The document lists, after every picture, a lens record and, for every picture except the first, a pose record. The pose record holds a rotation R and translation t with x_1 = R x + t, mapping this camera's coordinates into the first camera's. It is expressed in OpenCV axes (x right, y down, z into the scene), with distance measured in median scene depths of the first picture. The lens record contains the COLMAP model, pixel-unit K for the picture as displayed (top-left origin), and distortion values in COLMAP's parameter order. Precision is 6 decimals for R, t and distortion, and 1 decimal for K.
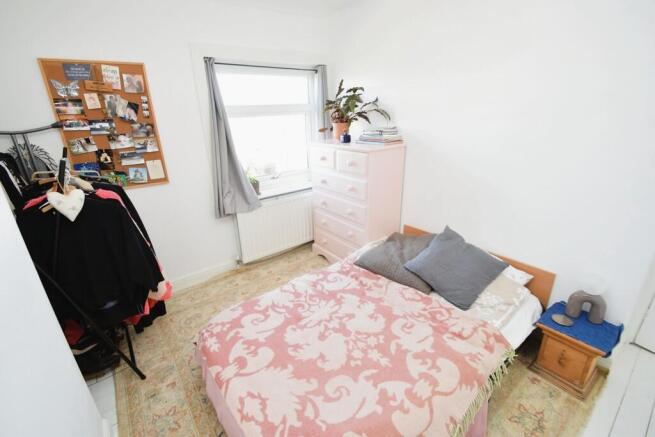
lens RADIAL K [[285.7, 0, 322.2], [0, 285.7, 211.9], [0, 0, 1]] dist [0.012993, -0.016513]
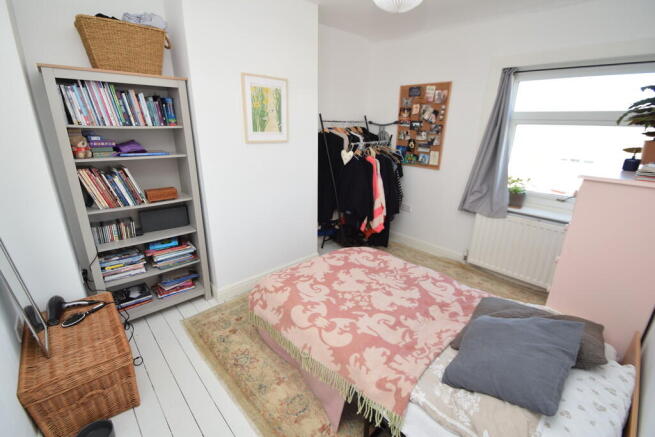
lens RADIAL K [[285.7, 0, 322.2], [0, 285.7, 211.9], [0, 0, 1]] dist [0.012993, -0.016513]
pose [[0.097113, 0.330107, -0.938935, 0.851734], [-0.345828, 0.895804, 0.279175, -0.131261], [0.933259, 0.297598, 0.201154, 0.341010]]
